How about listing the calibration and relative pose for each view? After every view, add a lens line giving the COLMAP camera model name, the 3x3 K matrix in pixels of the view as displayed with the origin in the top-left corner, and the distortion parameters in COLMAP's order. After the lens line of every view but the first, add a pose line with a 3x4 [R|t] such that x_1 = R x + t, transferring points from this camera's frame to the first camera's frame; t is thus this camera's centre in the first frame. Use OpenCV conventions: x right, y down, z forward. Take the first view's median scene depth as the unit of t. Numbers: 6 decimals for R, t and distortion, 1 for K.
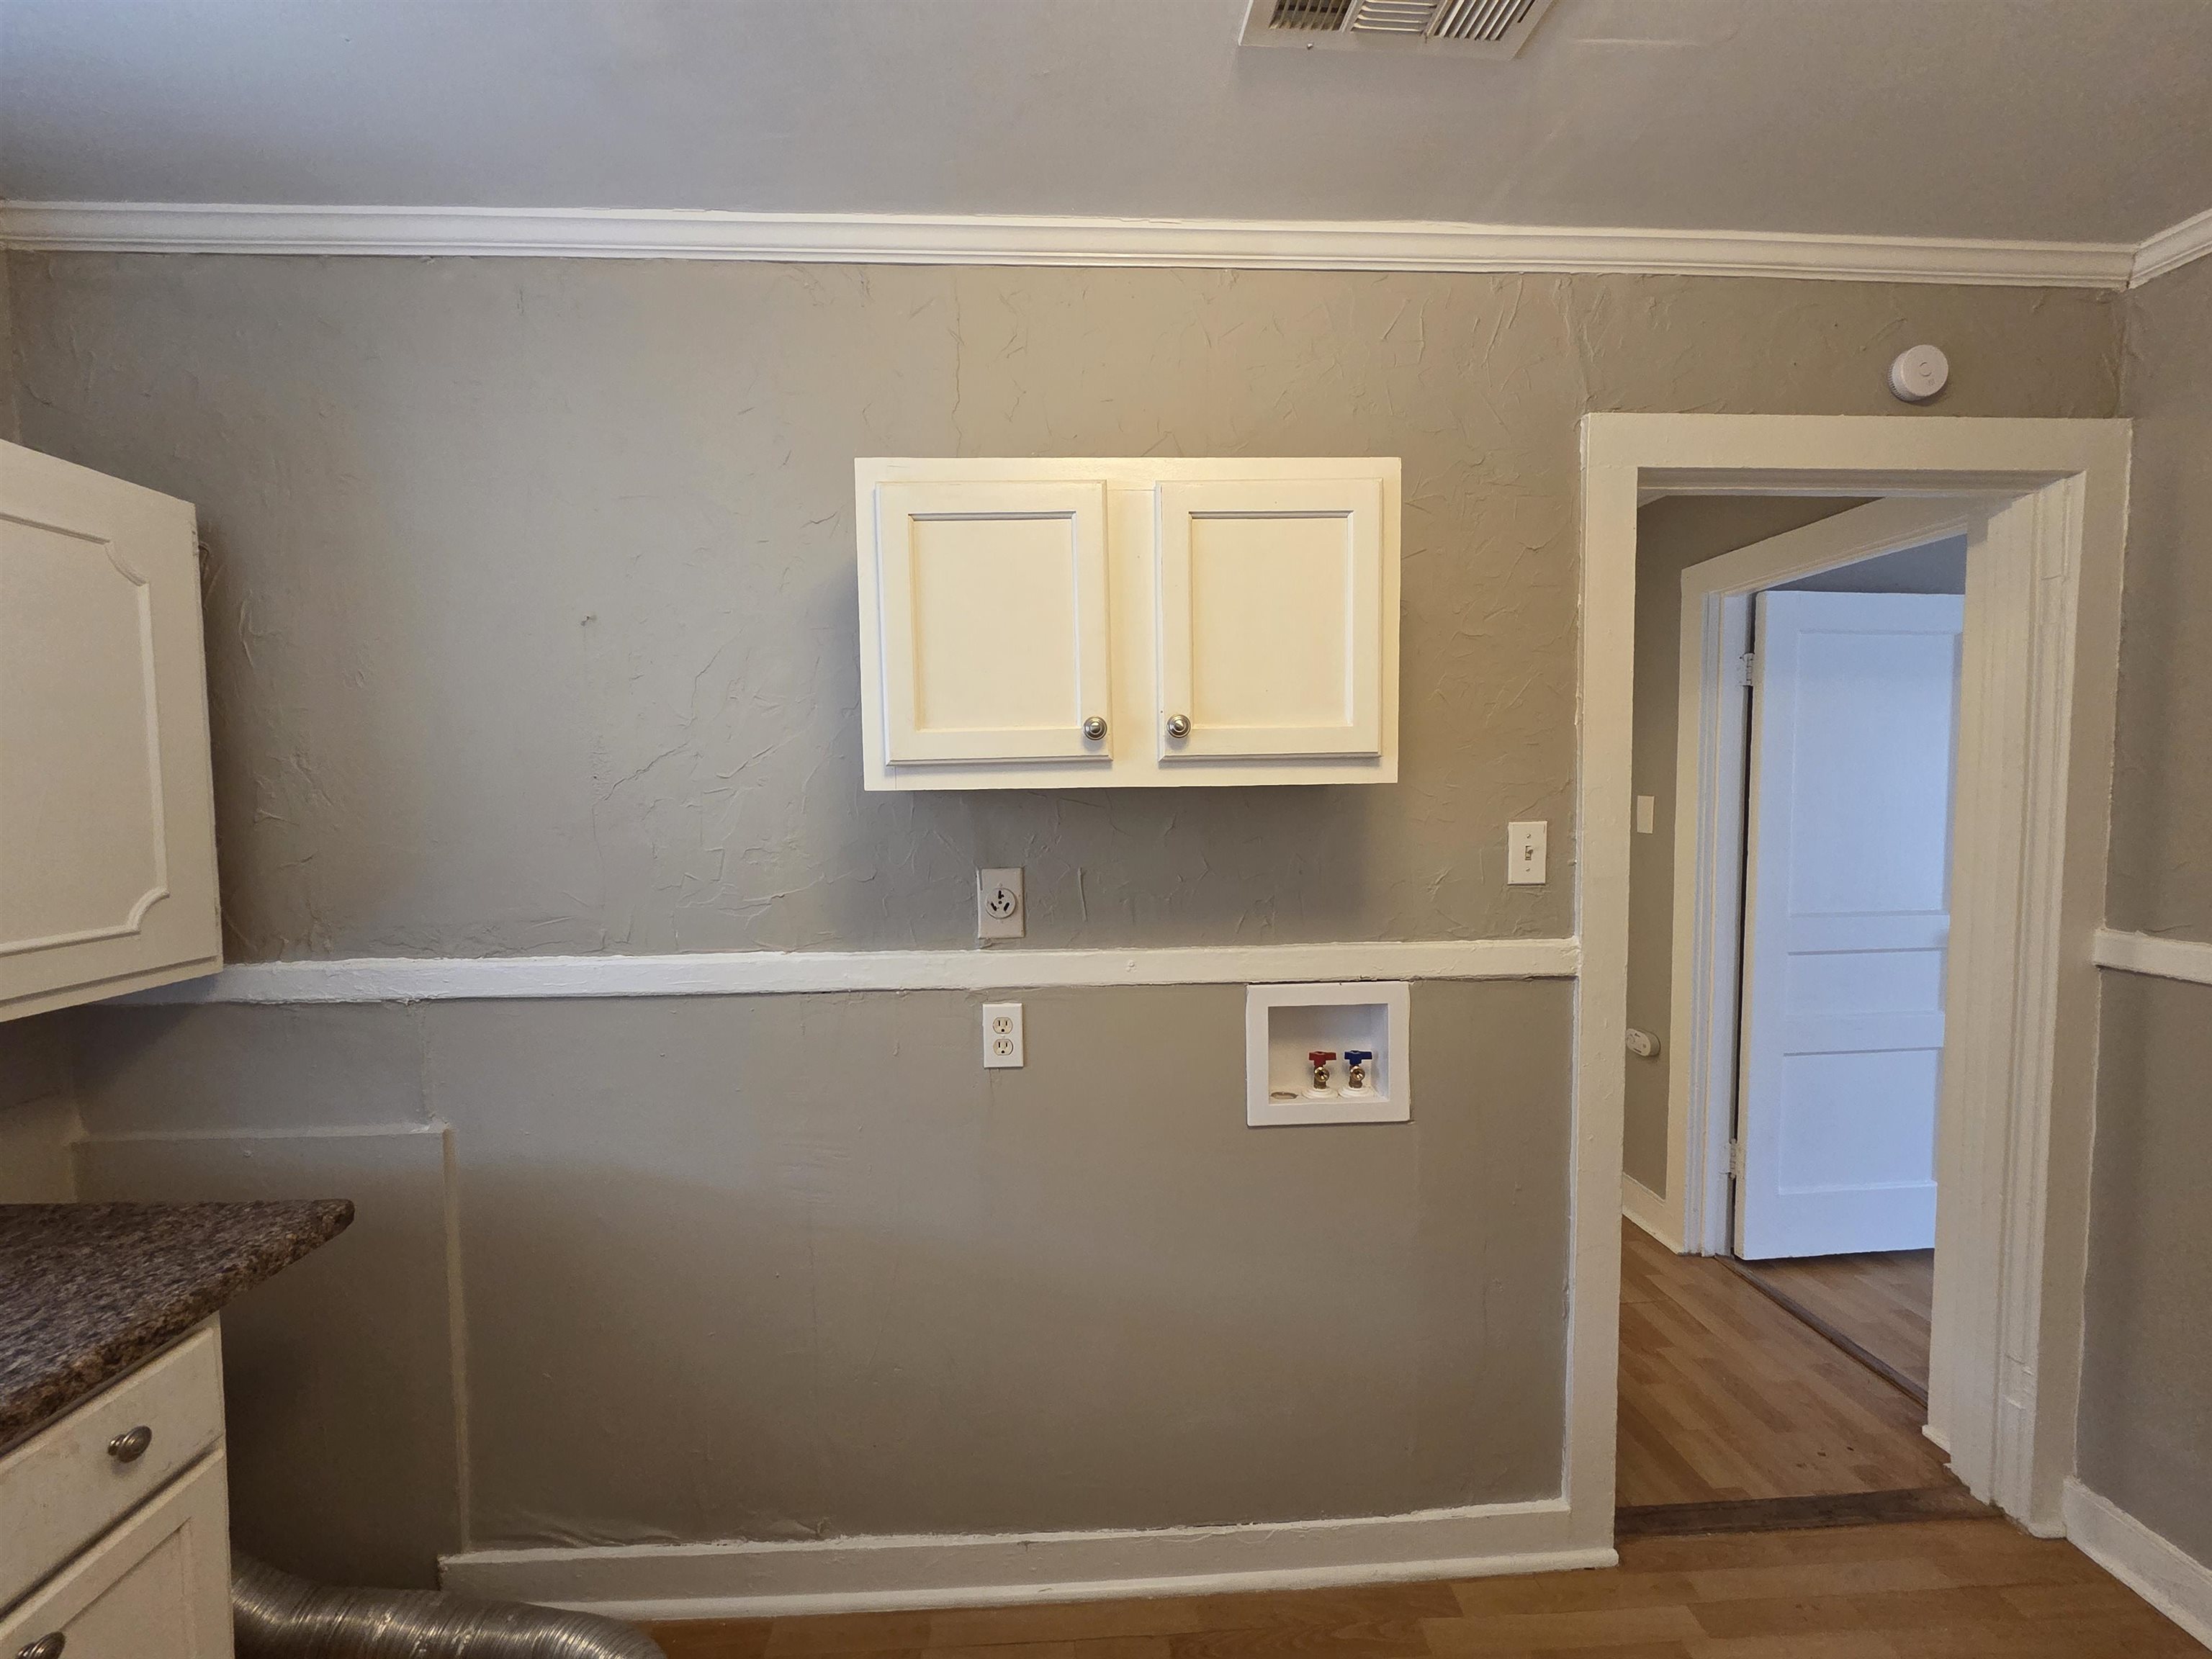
lens RADIAL K [[896.5, 0, 1104.9], [0, 896.5, 833.3], [0, 0, 1]] dist [0.003773, 0.000875]
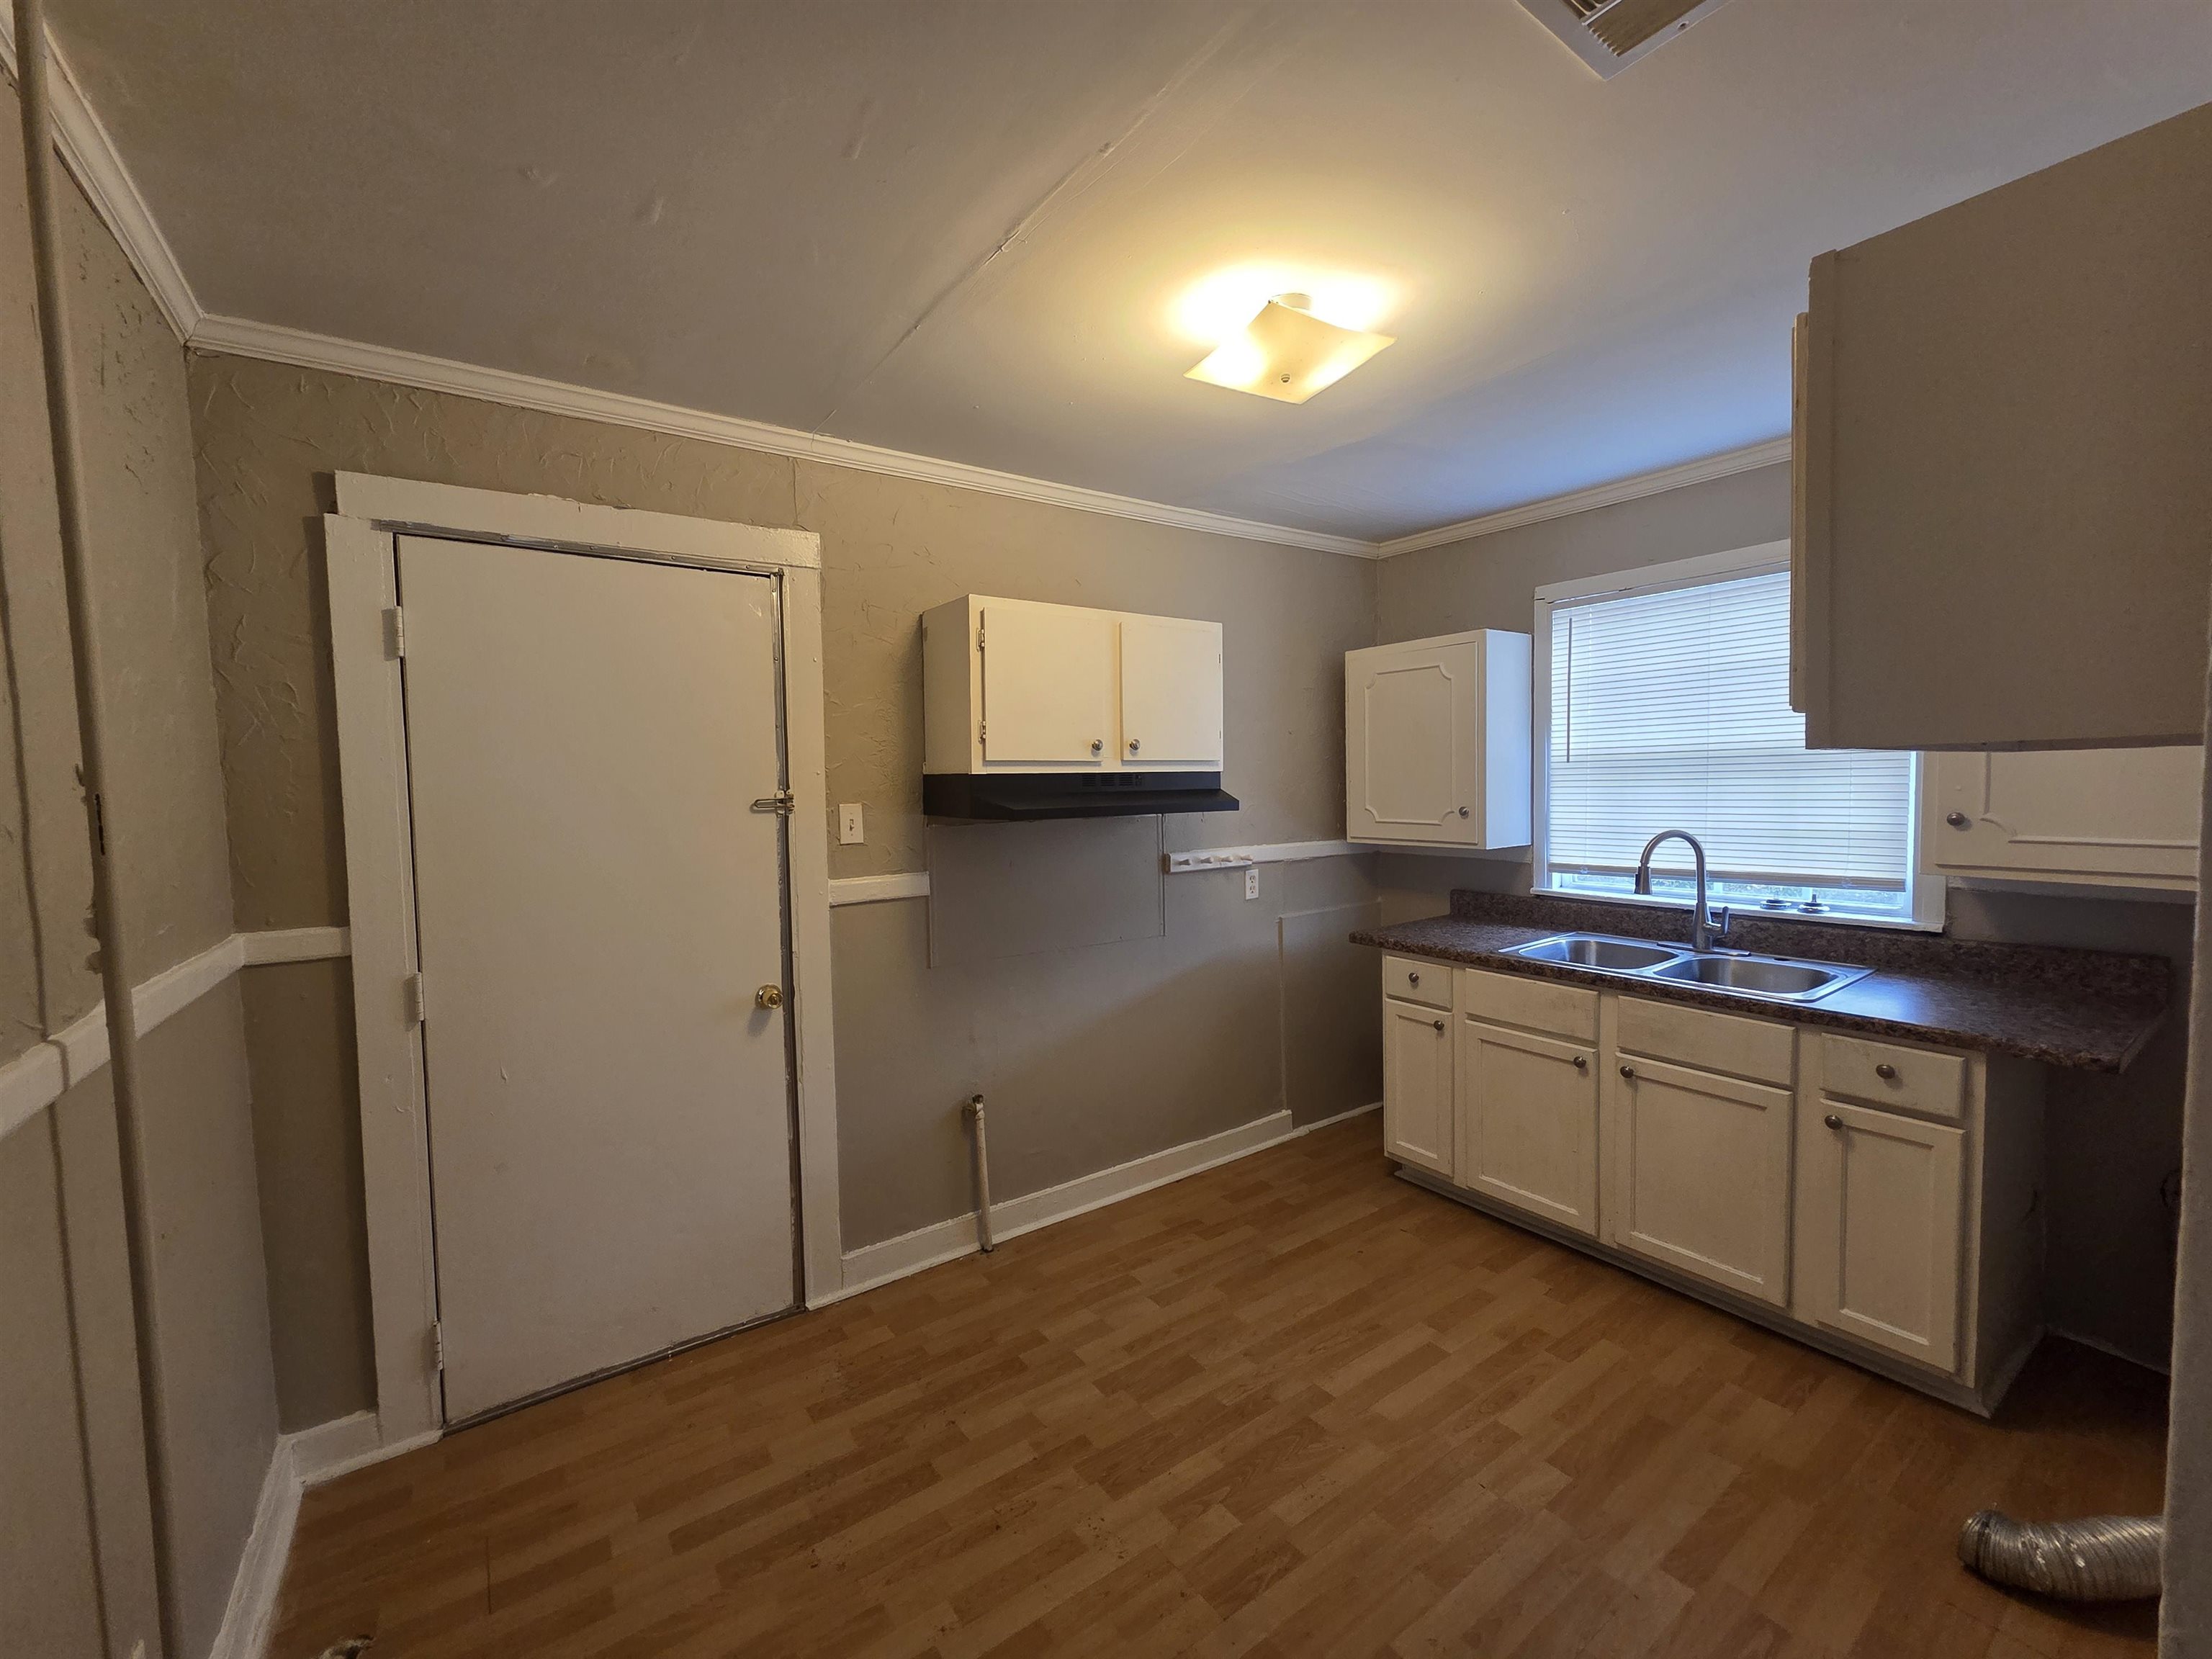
lens RADIAL K [[896.5, 0, 1104.9], [0, 896.5, 833.3], [0, 0, 1]] dist [0.003773, 0.000875]
pose [[-0.844350, 0.059254, -0.532505, 1.078422], [-0.002067, 0.993498, 0.113828, -0.066213], [0.535787, 0.097211, -0.838738, 1.245205]]
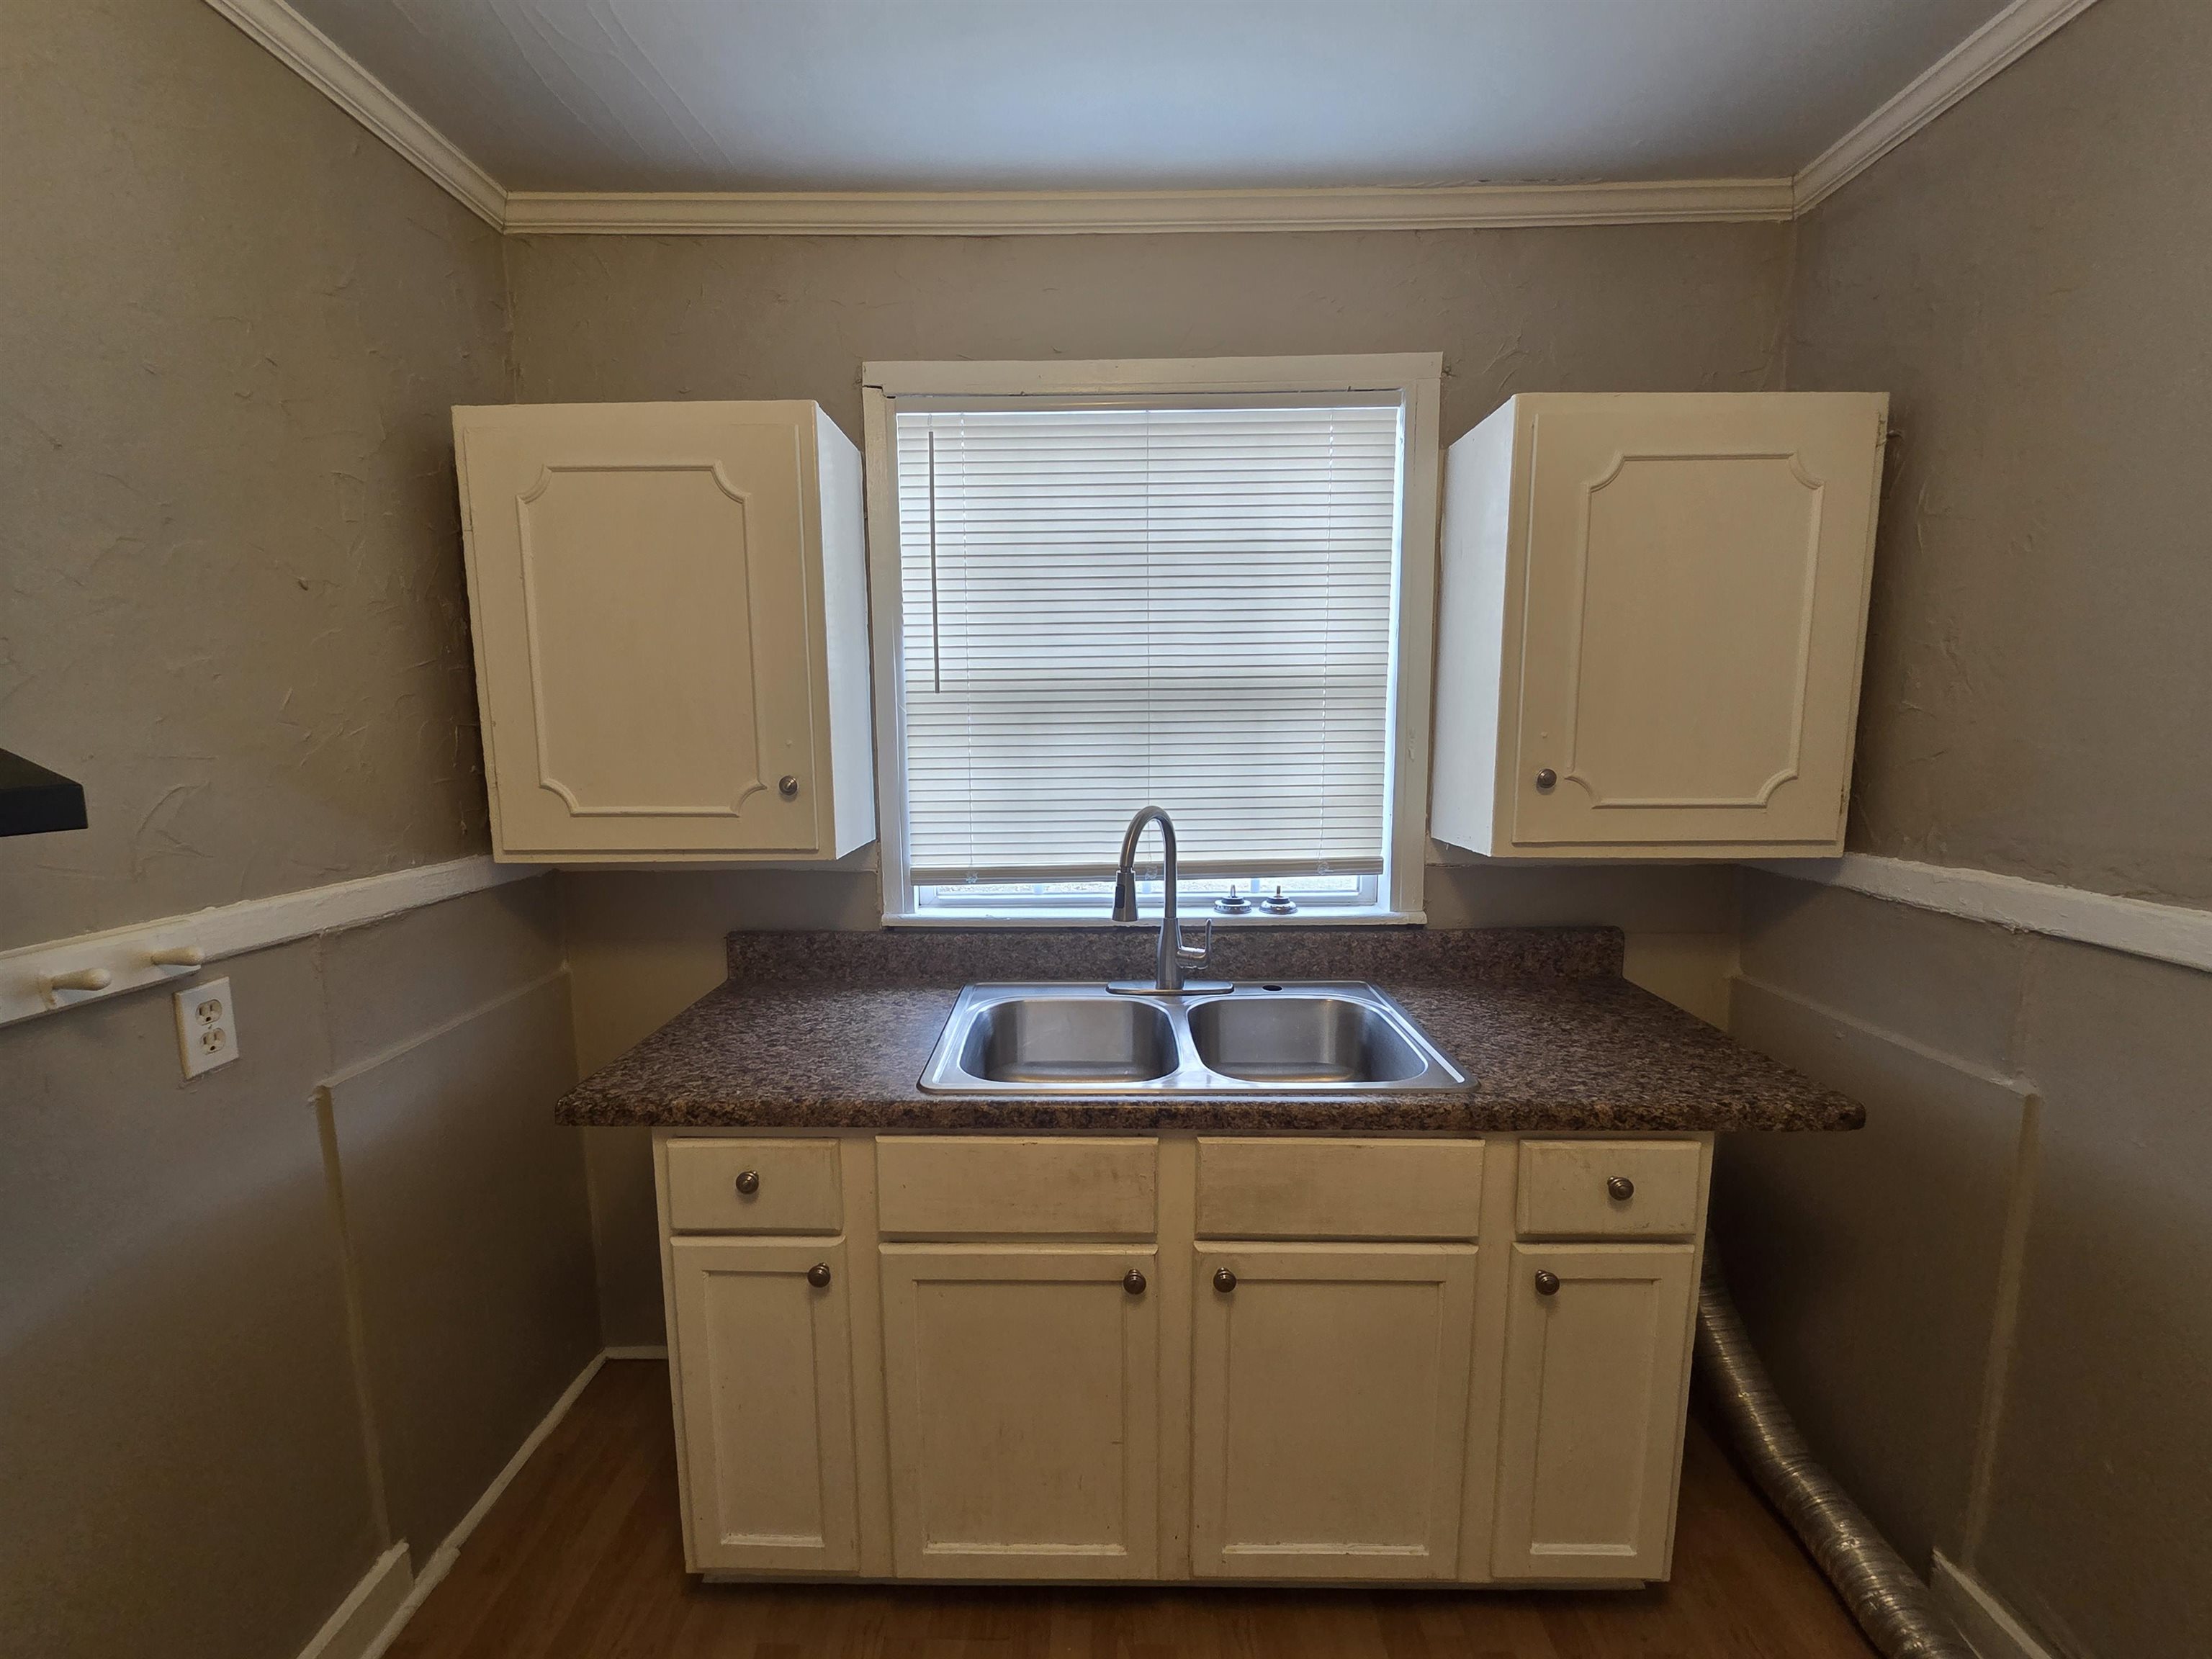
lens RADIAL K [[898.9, 0, 1070.1], [0, 898.9, 837.7], [0, 0, 1]] dist [0.000802, -0.000083]
pose [[-0.078393, 0.136413, -0.987545, 0.127746], [-0.047726, 0.988945, 0.140395, 0.031040], [0.995779, 0.058138, -0.071016, 0.206857]]
